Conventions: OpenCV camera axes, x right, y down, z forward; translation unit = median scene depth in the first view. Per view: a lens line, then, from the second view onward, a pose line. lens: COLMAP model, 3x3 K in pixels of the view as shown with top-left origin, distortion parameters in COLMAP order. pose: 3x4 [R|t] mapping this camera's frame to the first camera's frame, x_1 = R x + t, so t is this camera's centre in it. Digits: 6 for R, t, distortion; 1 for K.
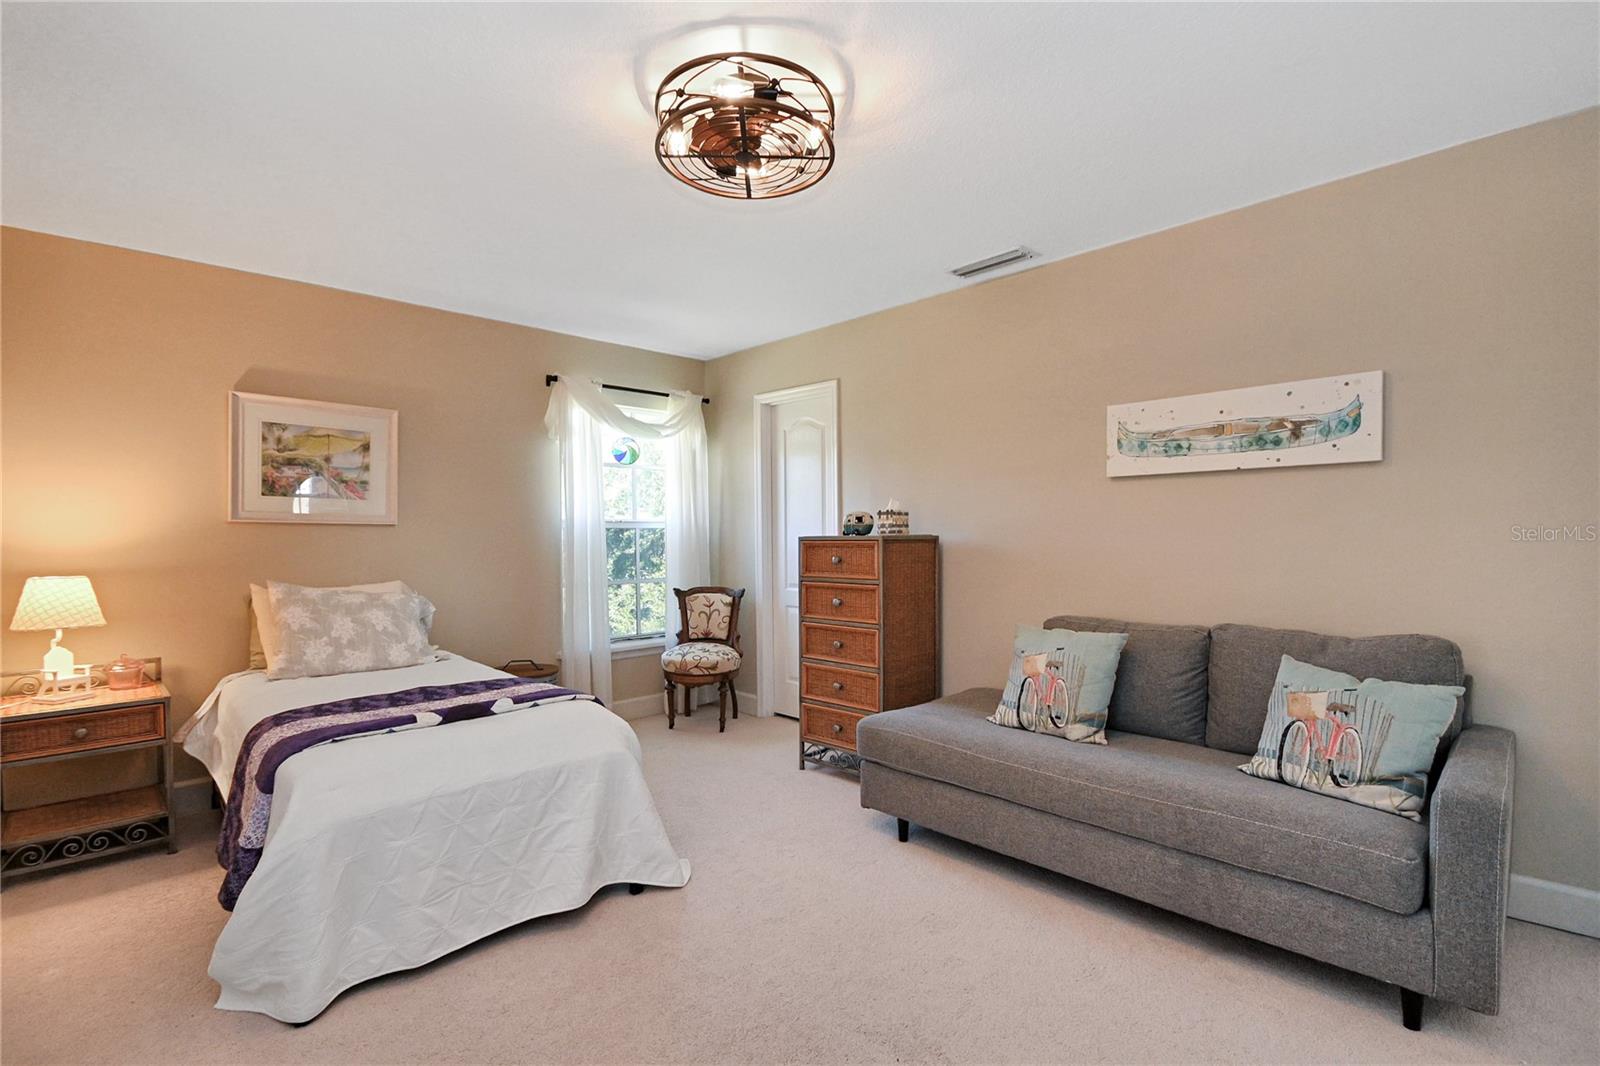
lens RADIAL K [[717.8, 0, 788.5], [0, 717.8, 539.8], [0, 0, 1]] dist [-0.015521, -0.001331]
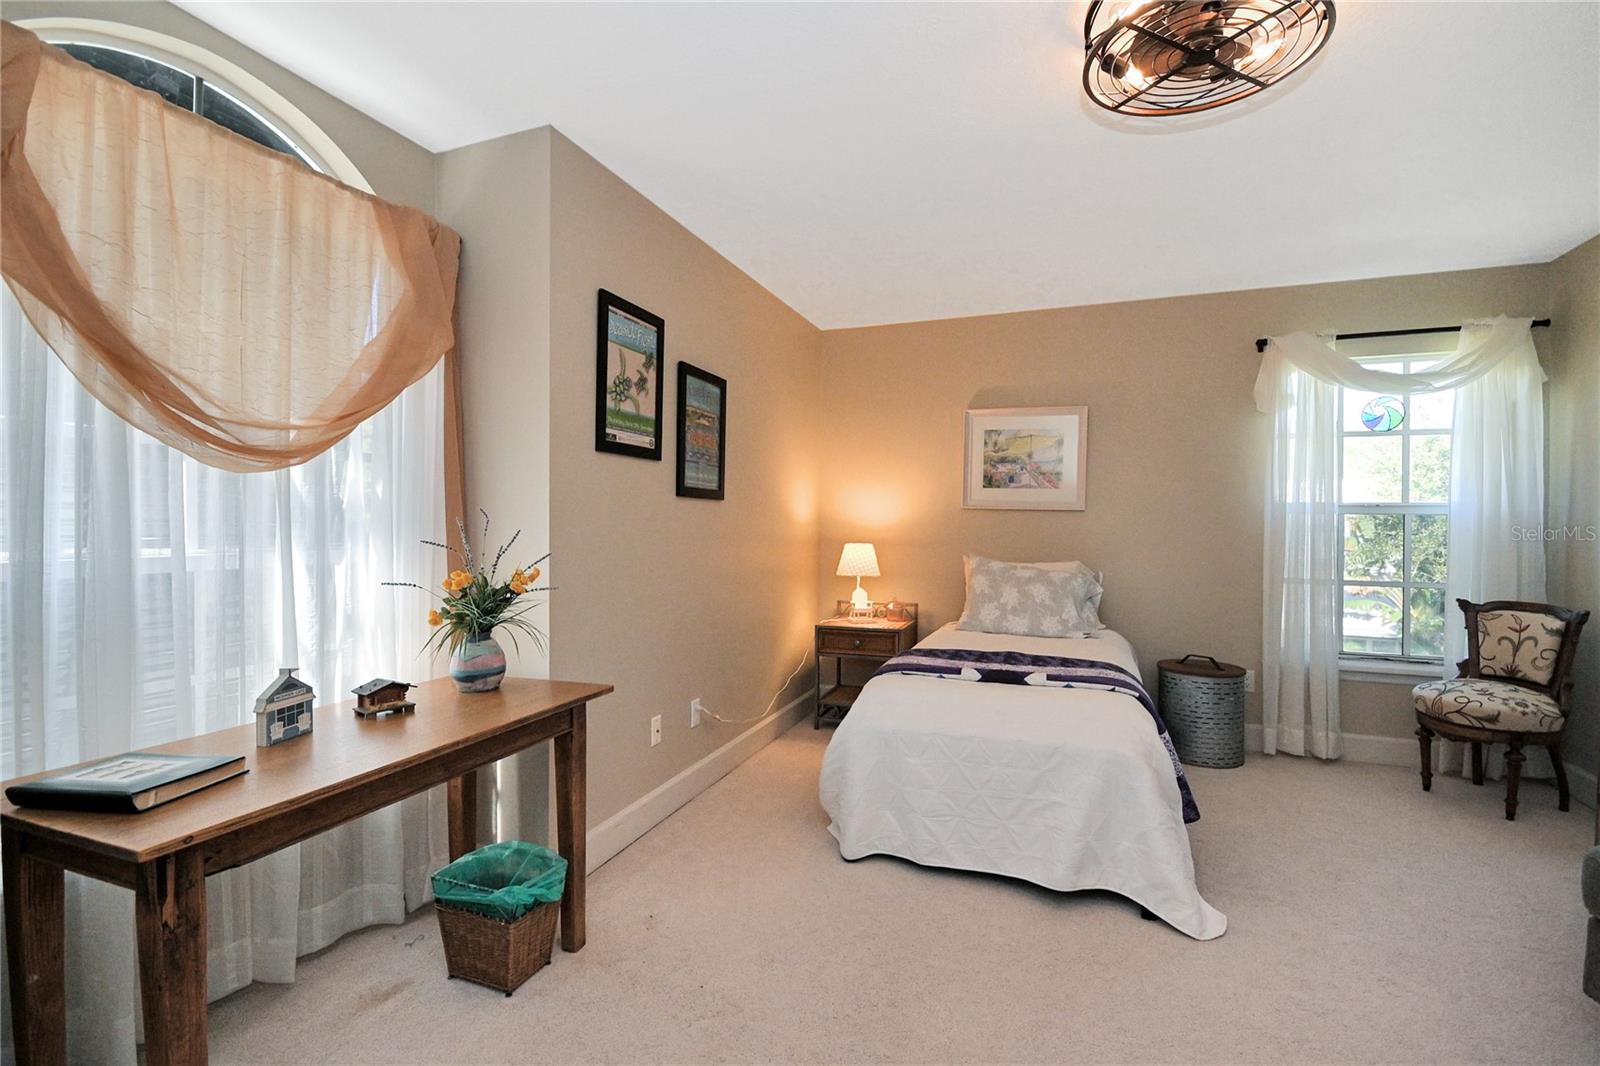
lens RADIAL K [[717.8, 0, 789.5], [0, 717.8, 521.8], [0, 0, 1]] dist [-0.015521, -0.001331]
pose [[0.407512, 0.011746, -0.913124, 0.292953], [-0.016371, 0.999851, 0.005556, -0.002664], [0.913053, 0.012685, 0.407643, 0.151022]]
